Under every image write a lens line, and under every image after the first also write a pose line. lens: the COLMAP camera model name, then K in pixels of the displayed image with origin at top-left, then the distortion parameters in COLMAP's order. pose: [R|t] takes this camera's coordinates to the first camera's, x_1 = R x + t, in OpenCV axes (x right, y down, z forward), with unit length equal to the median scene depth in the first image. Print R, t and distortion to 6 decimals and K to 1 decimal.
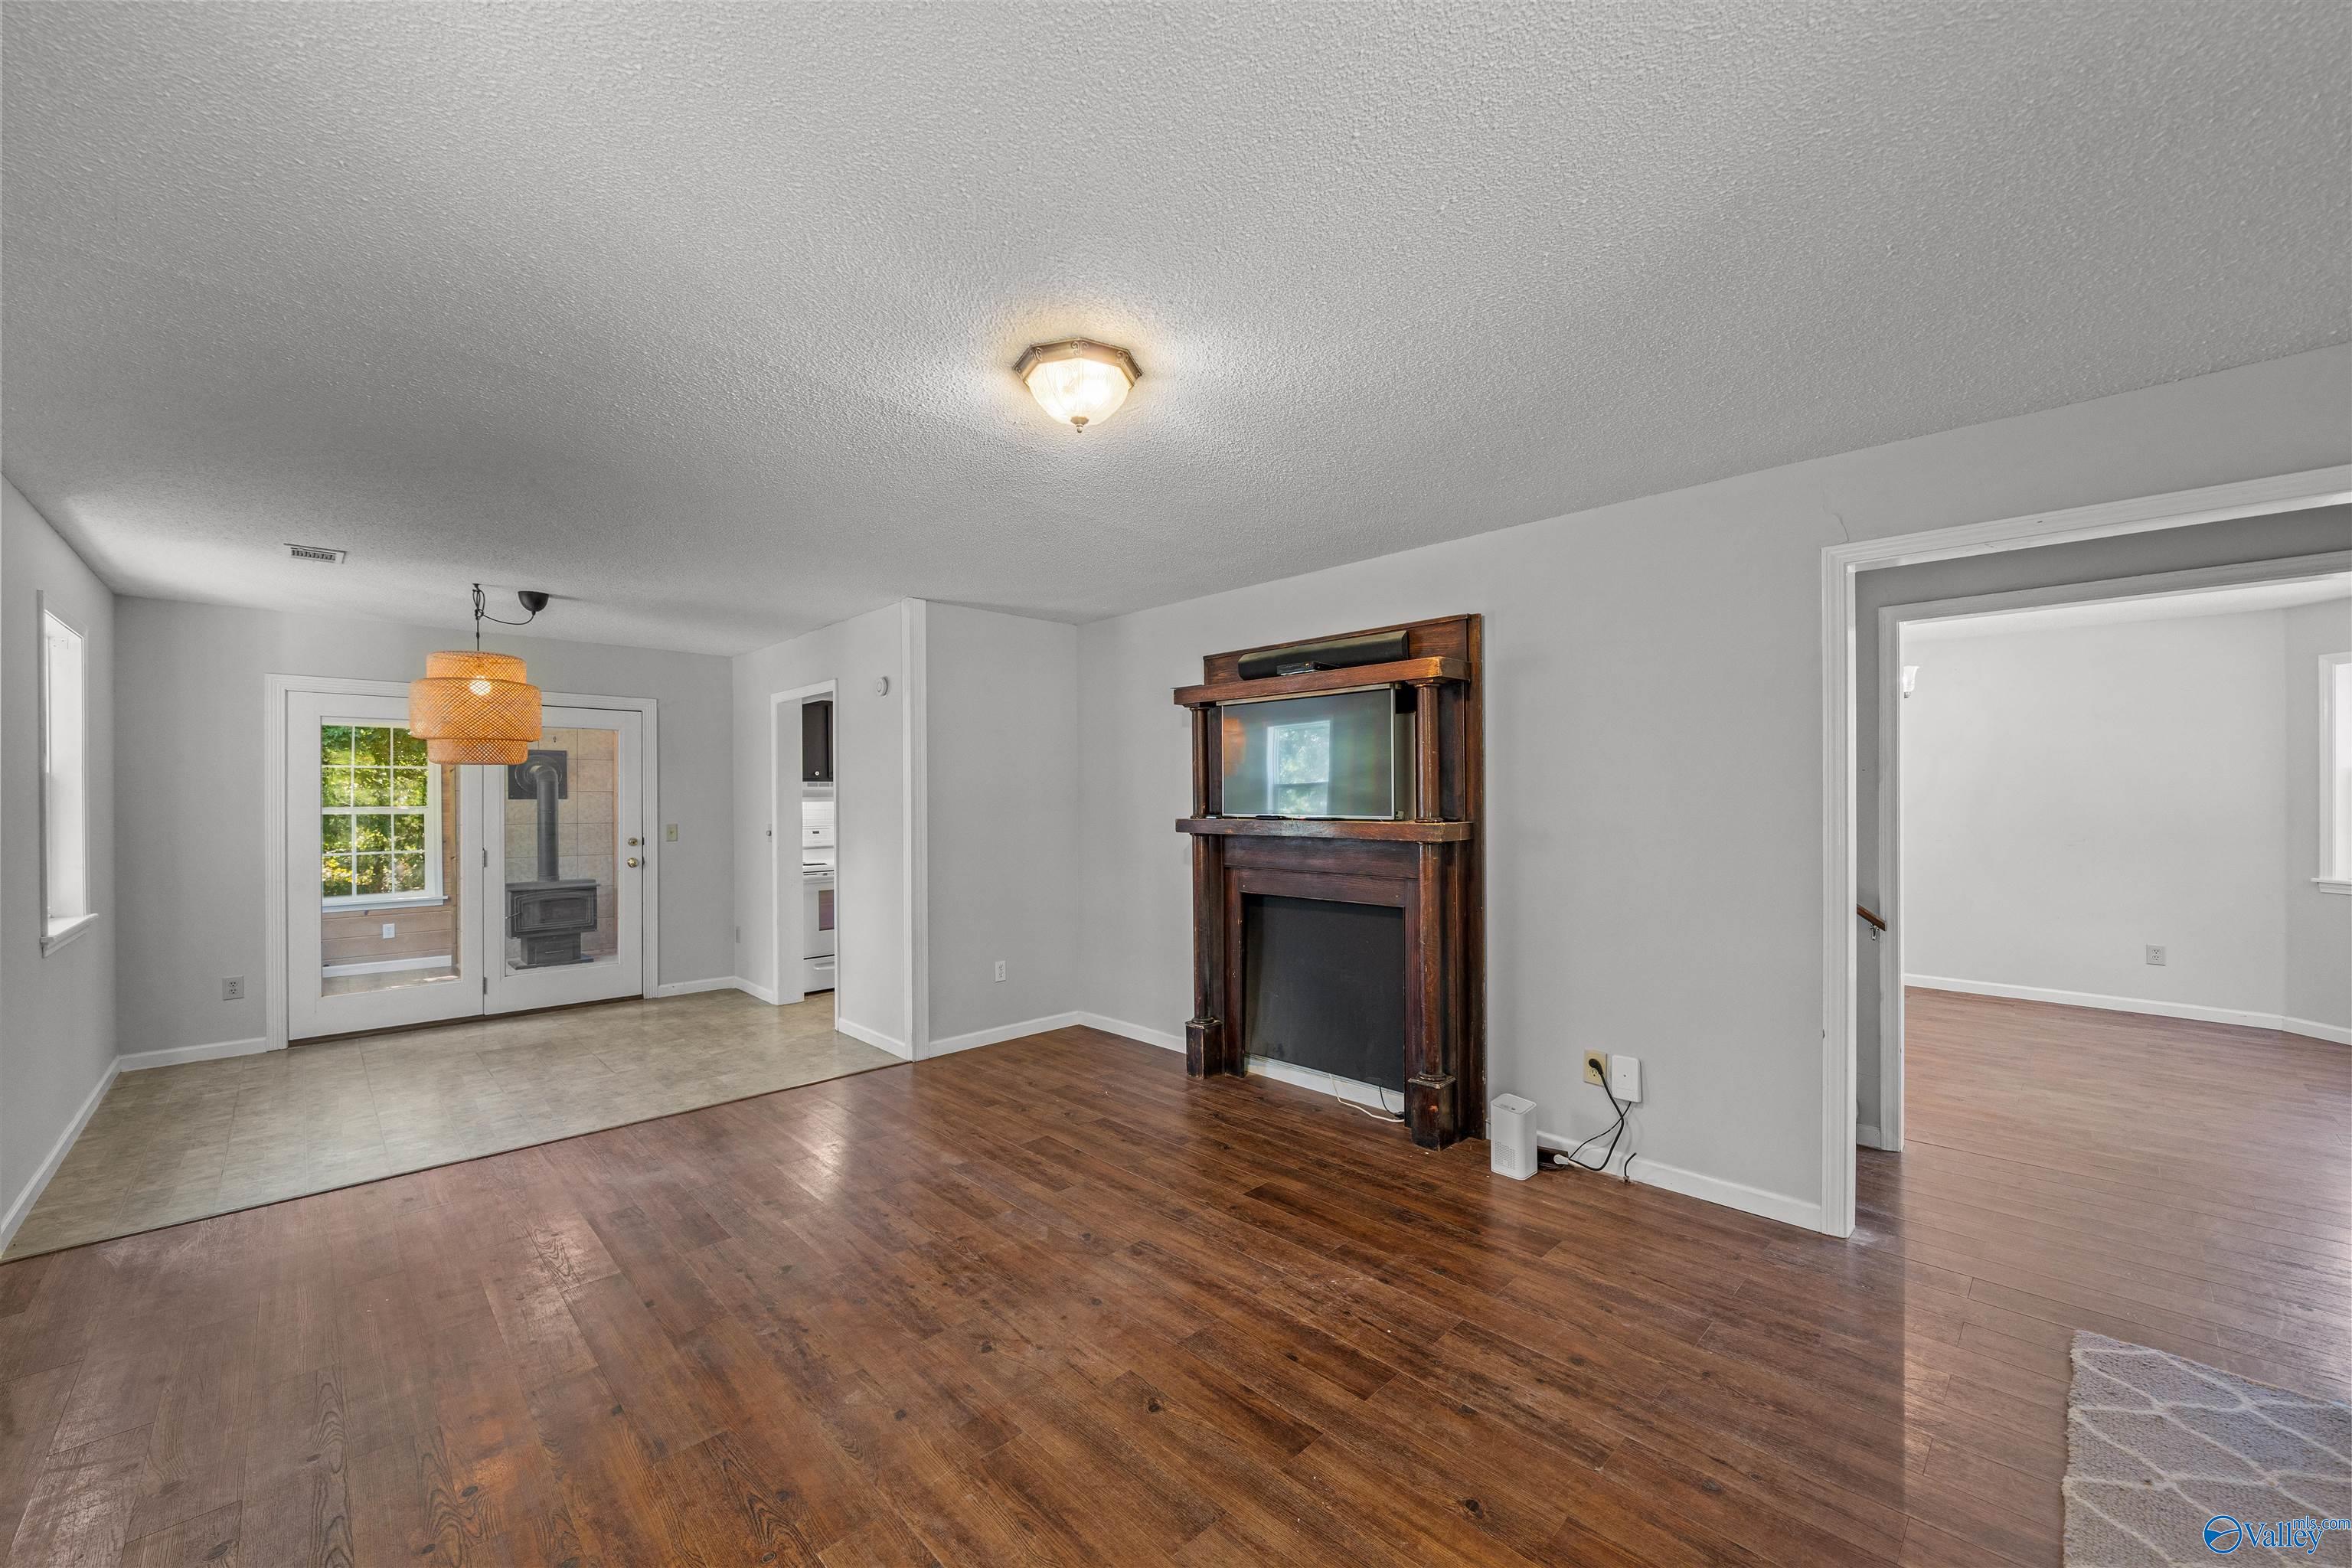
lens RADIAL K [[906.0, 0, 1167.8], [0, 906.0, 795.7], [0, 0, 1]] dist [-0.000834, 0.000061]
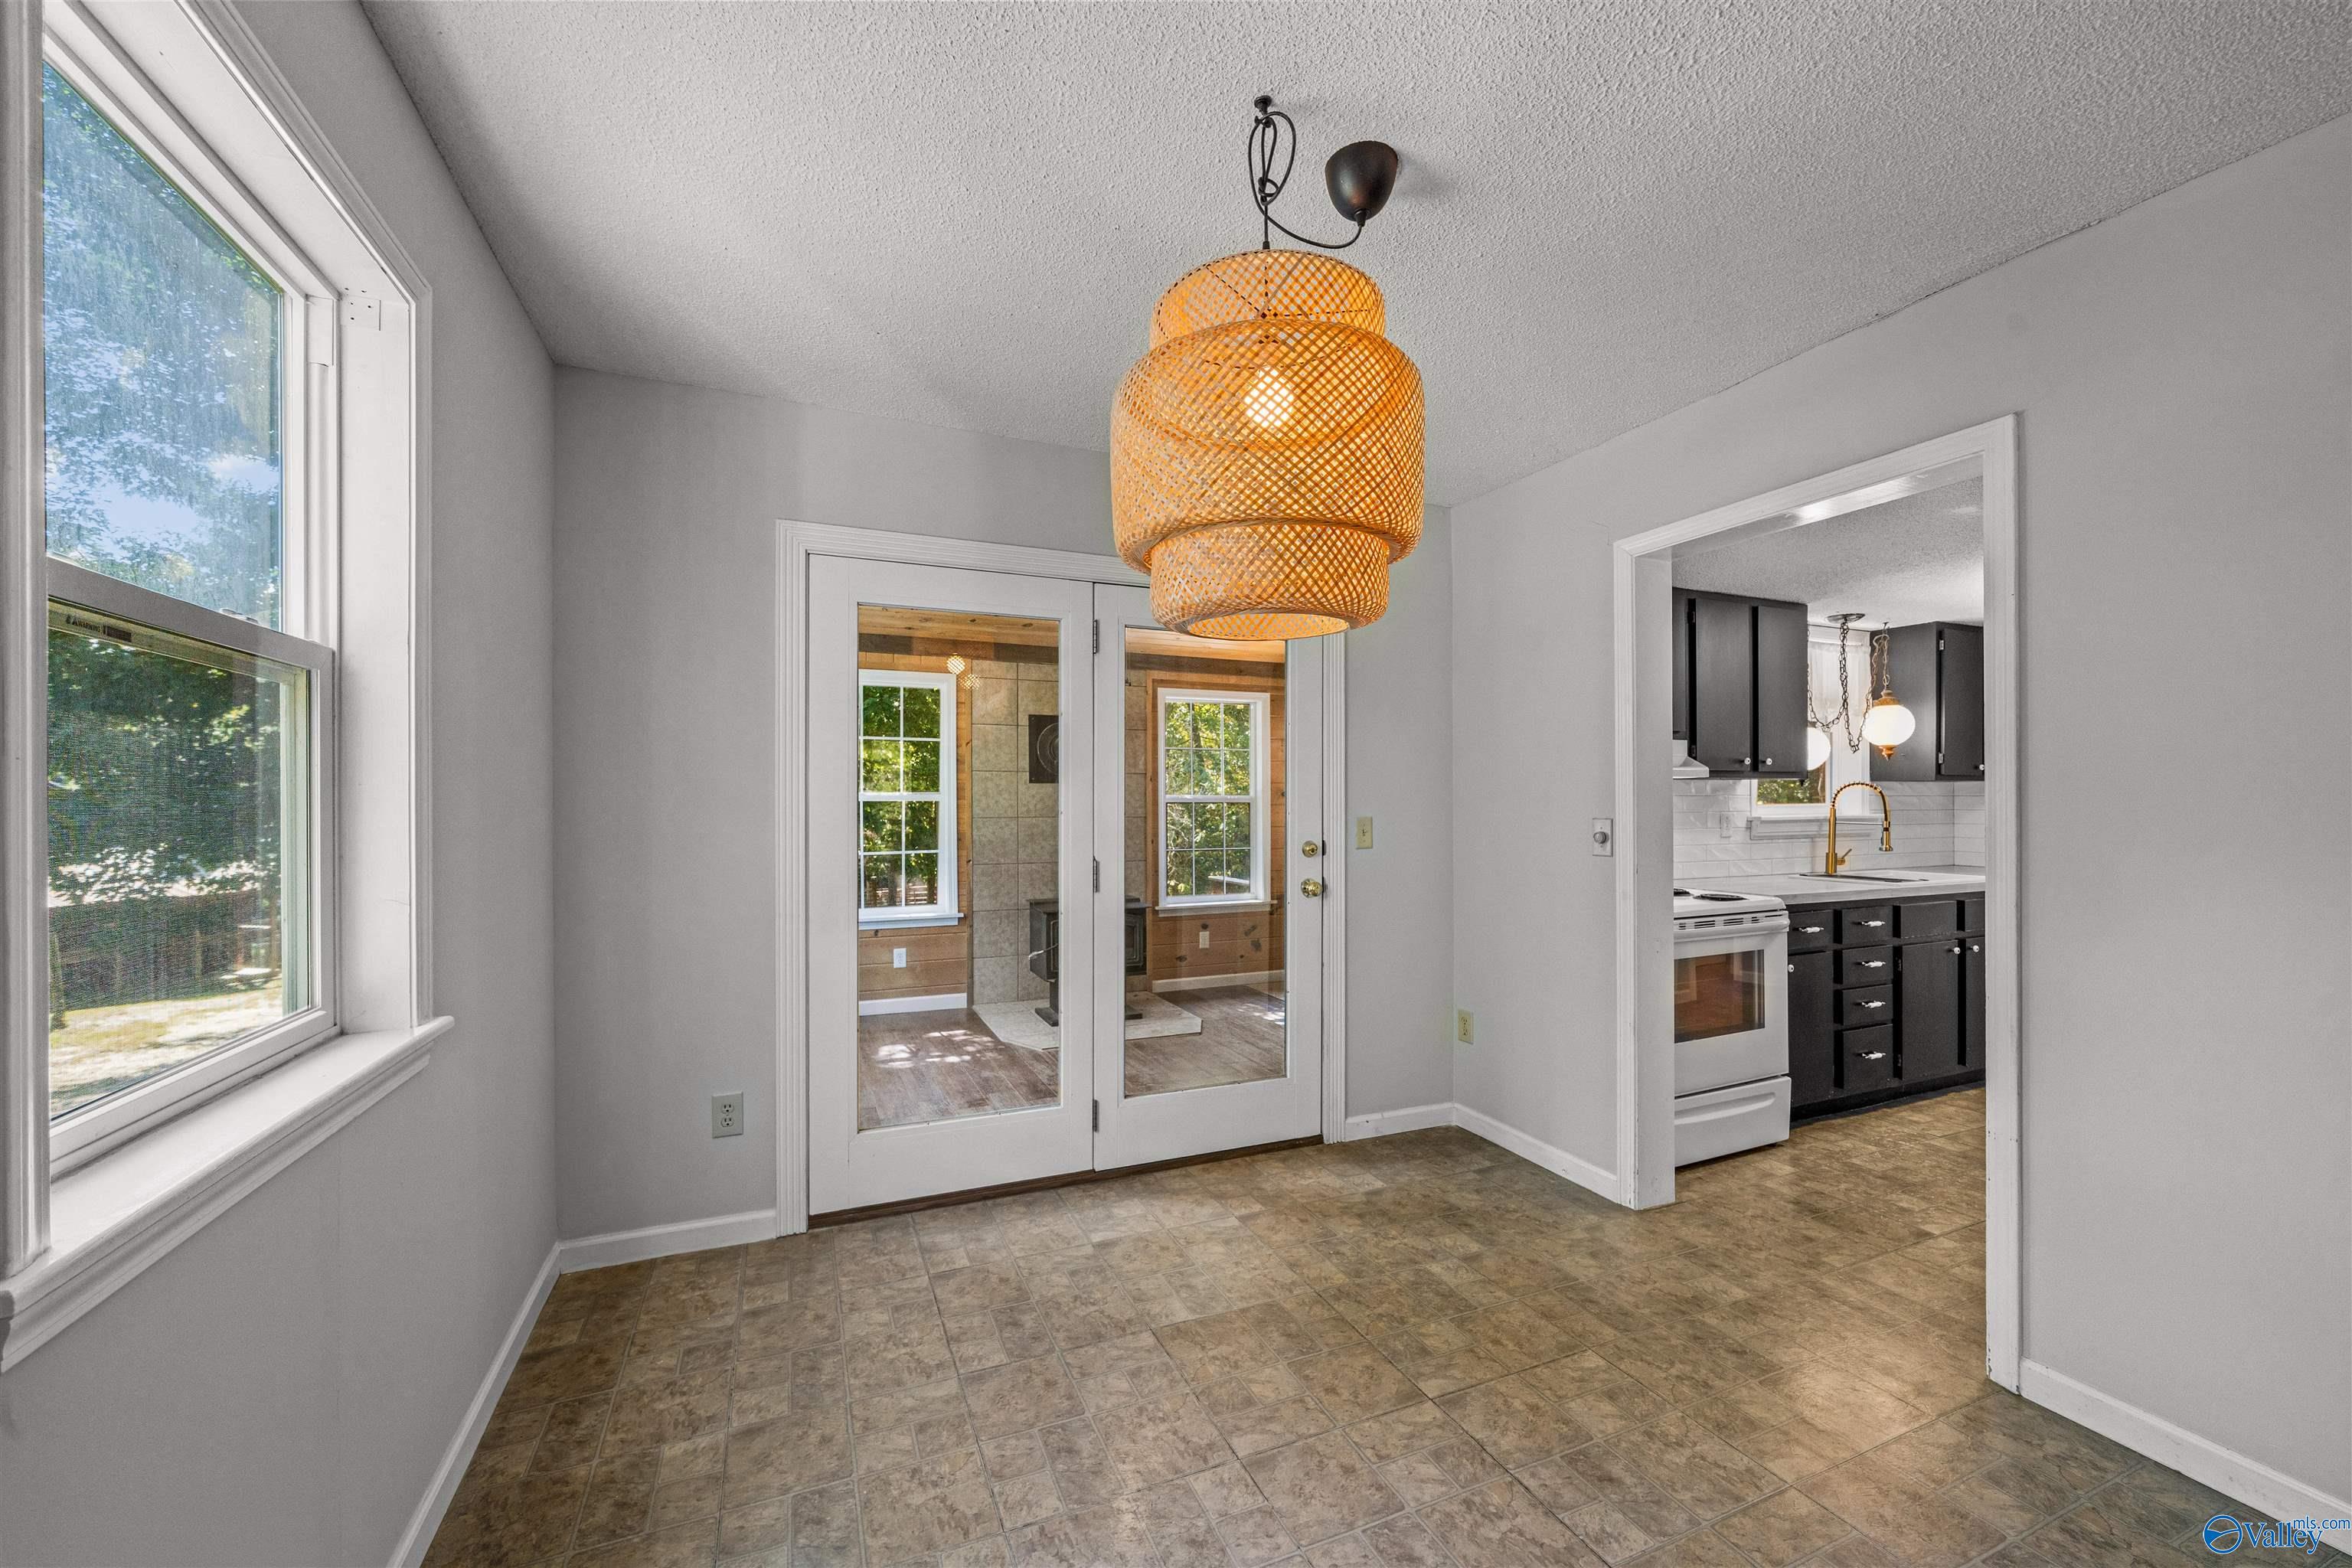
lens RADIAL K [[906.0, 0, 1167.8], [0, 906.0, 795.7], [0, 0, 1]] dist [-0.000834, 0.000061]
pose [[0.933021, 0.001128, -0.359819, -0.643349], [-0.002715, 0.999989, -0.003906, 0.029807], [0.359810, 0.004621, 0.933014, 0.638441]]
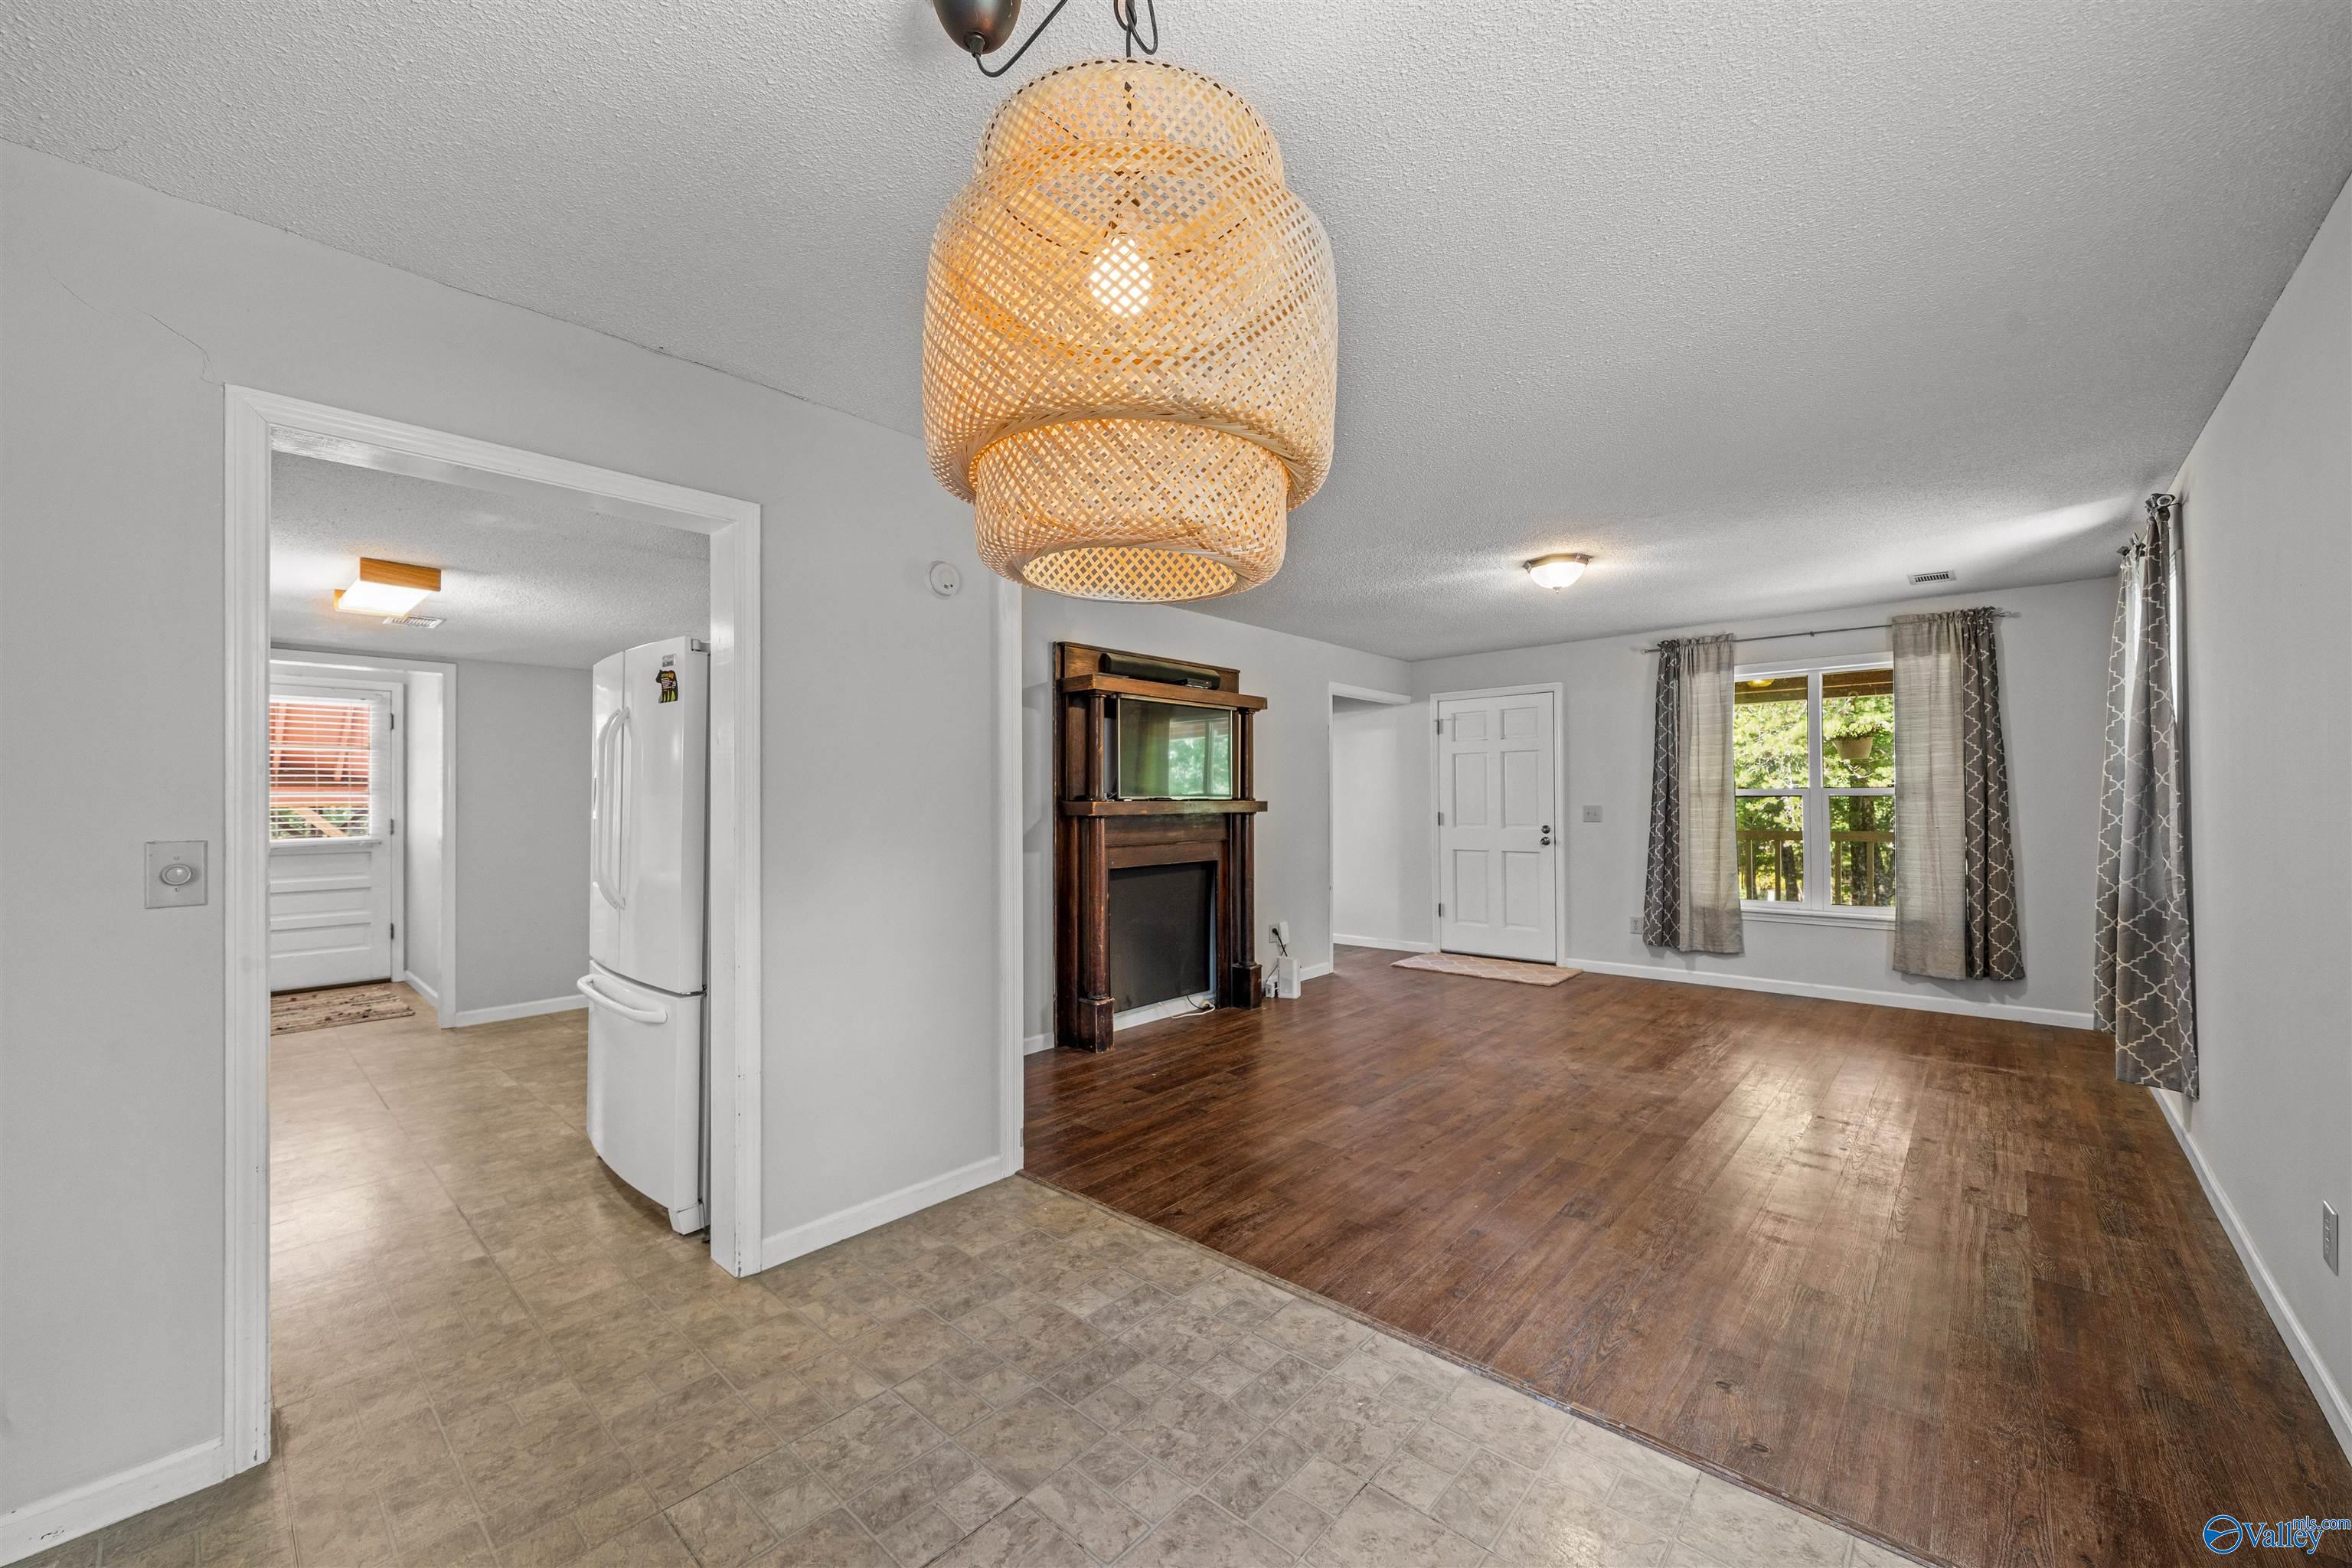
lens RADIAL K [[906.0, 0, 1167.8], [0, 906.0, 795.7], [0, 0, 1]] dist [-0.000834, 0.000061]
pose [[-0.066578, 0.013907, 0.997684, -0.977019], [0.005546, 0.999893, -0.013568, 0.032345], [-0.997766, 0.004630, -0.066648, 0.964743]]
